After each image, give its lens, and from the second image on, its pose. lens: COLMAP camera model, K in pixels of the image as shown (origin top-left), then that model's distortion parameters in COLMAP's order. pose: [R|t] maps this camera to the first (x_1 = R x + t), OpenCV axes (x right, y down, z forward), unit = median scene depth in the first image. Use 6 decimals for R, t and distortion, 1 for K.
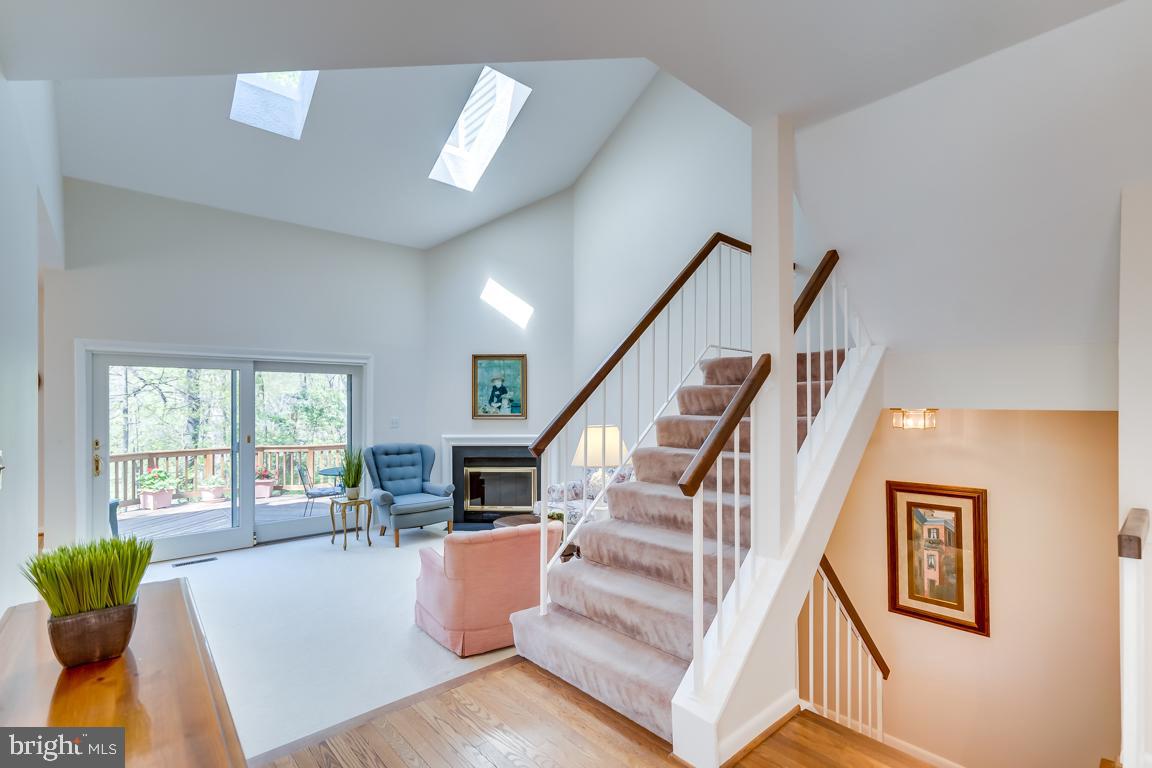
lens RADIAL K [[519.7, 0, 571.5], [0, 519.7, 404.4], [0, 0, 1]] dist [0.004003, 0.000400]
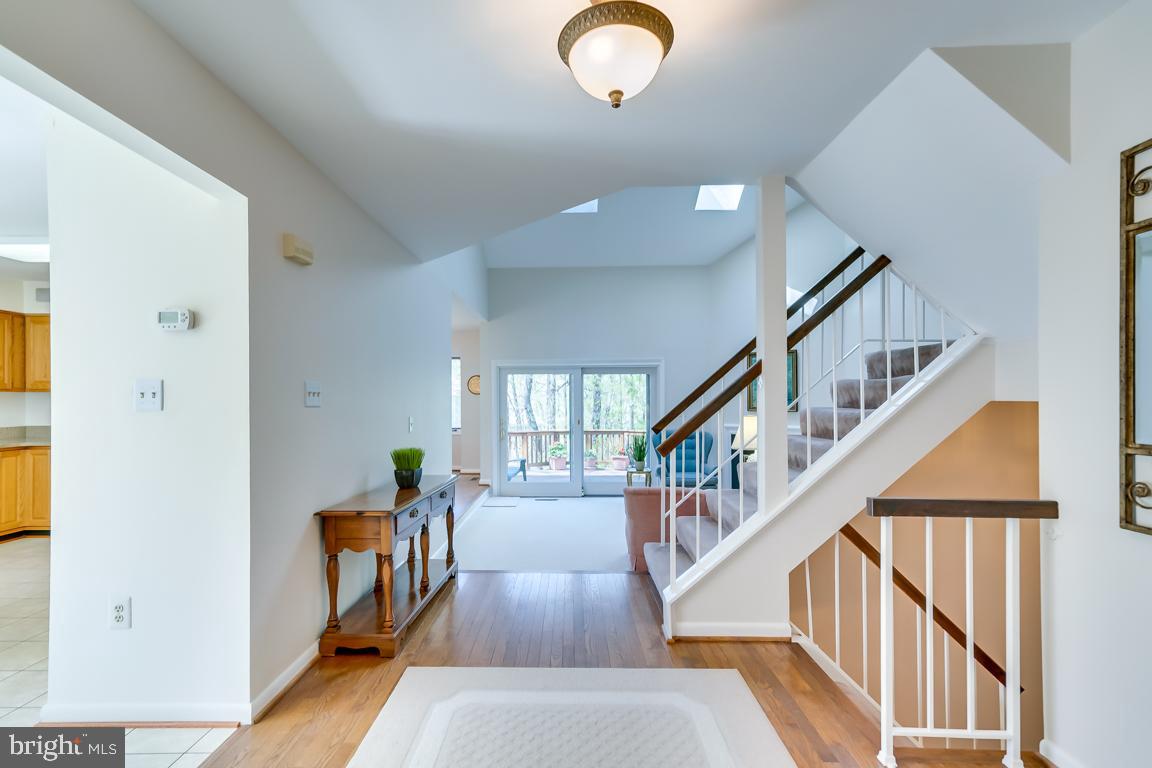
lens RADIAL K [[519.7, 0, 577.0], [0, 519.7, 402.0], [0, 0, 1]] dist [0.004003, 0.000400]
pose [[0.756473, 0.004392, -0.654010, 0.265389], [0.000336, 0.999975, 0.007103, 0.000983], [0.654025, -0.005593, 0.756452, -0.084665]]
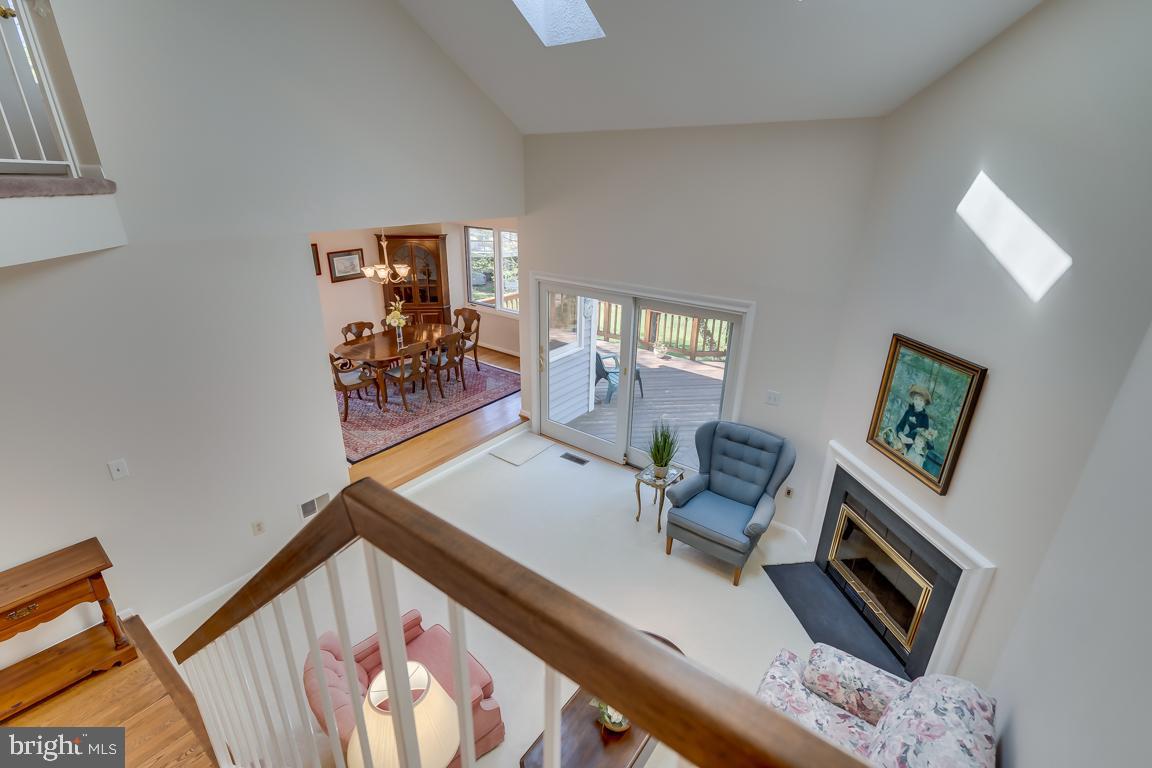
lens RADIAL K [[519.7, 0, 571.0], [0, 519.7, 387.7], [0, 0, 1]] dist [0.004003, 0.000400]
pose [[0.195652, 0.380096, -0.904017, 0.243399], [-0.012399, 0.922718, 0.385275, -0.244643], [0.980595, -0.064171, 0.185245, 0.577181]]
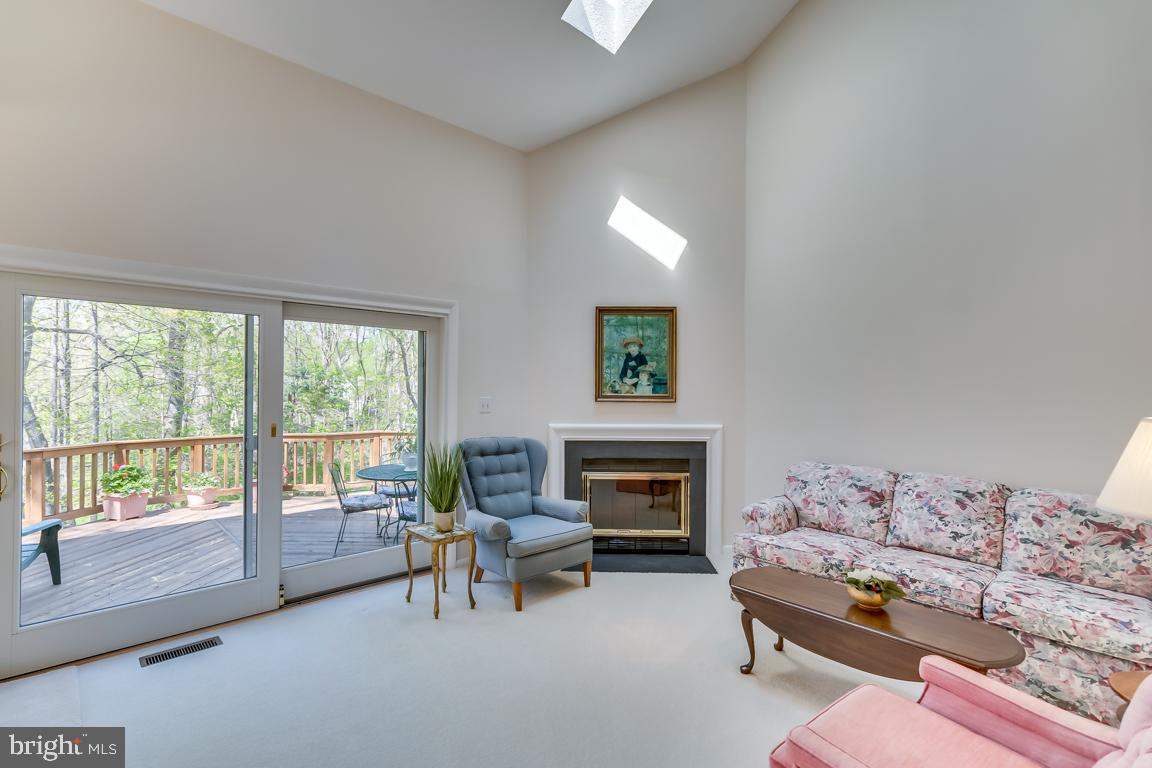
lens RADIAL K [[519.7, 0, 574.6], [0, 519.7, 390.5], [0, 0, 1]] dist [0.004003, 0.000400]
pose [[0.999616, 0.009067, 0.026196, -0.236250], [-0.009153, 0.999953, 0.003187, 0.011851], [-0.026166, -0.003425, 0.999652, 0.320233]]
